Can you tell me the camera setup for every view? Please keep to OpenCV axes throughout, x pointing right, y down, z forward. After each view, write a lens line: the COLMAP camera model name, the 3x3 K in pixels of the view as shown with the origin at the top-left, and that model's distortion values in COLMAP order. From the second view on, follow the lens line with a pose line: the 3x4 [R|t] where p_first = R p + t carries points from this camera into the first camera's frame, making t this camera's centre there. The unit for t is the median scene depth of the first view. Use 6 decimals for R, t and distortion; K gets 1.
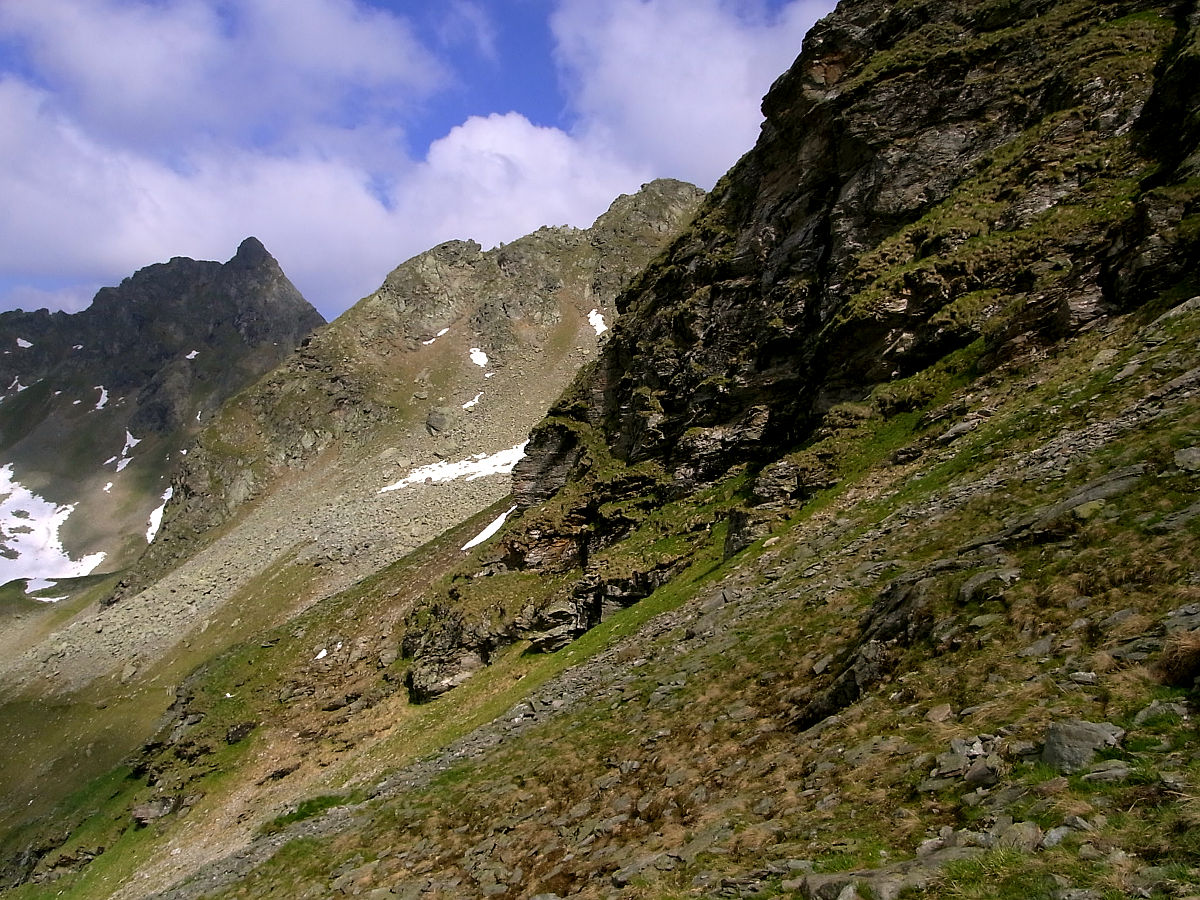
lens RADIAL K [[1127.2, 0, 601.3], [0, 1127.2, 421.0], [0, 0, 1]] dist [-0.128100, 0.172489]
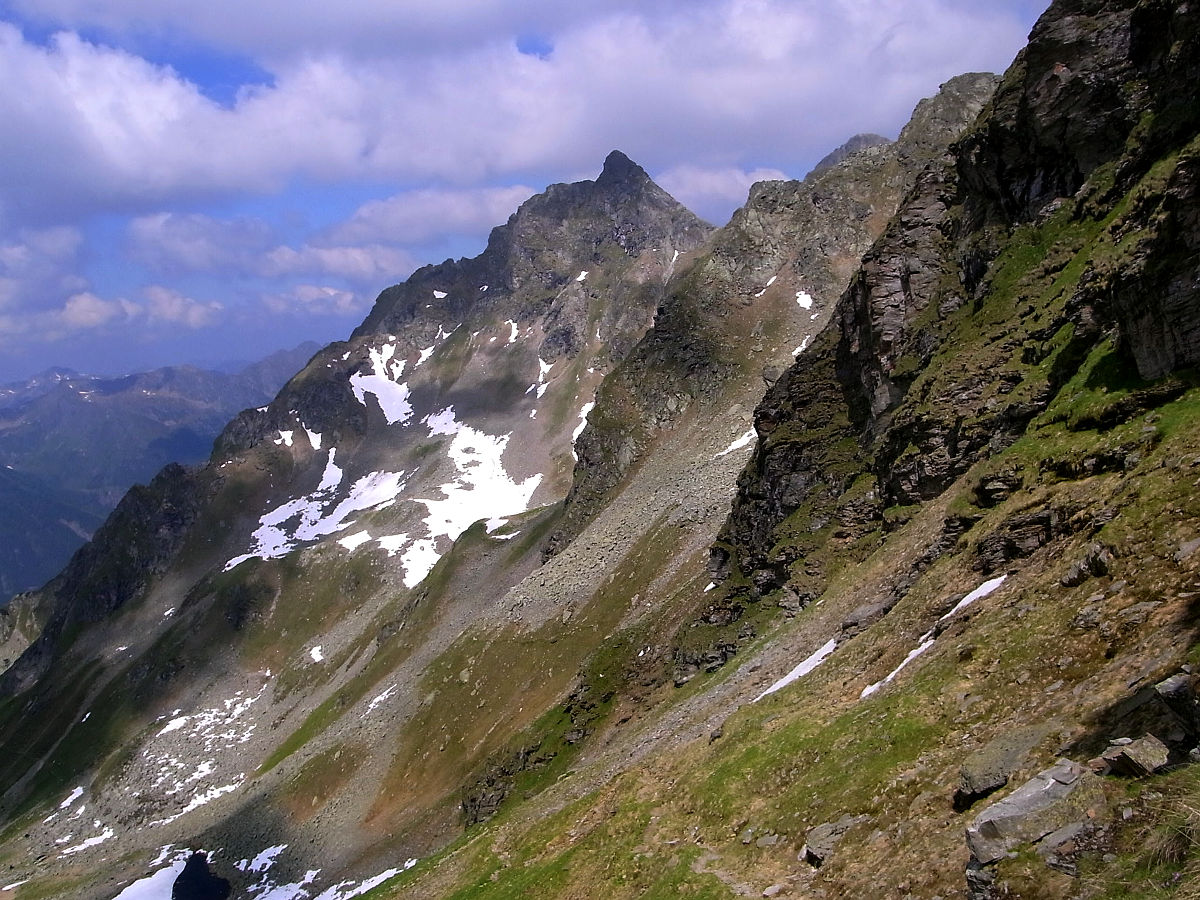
lens RADIAL K [[1107.0, 0, 600.0], [0, 1107.0, 450.0], [0, 0, 1]] dist [-0.142205, 0.008055]
pose [[0.922445, -0.142348, -0.358933, 0.080058], [0.192055, 0.975569, 0.106676, -0.067332], [0.334979, -0.167338, 0.927247, -0.137039]]
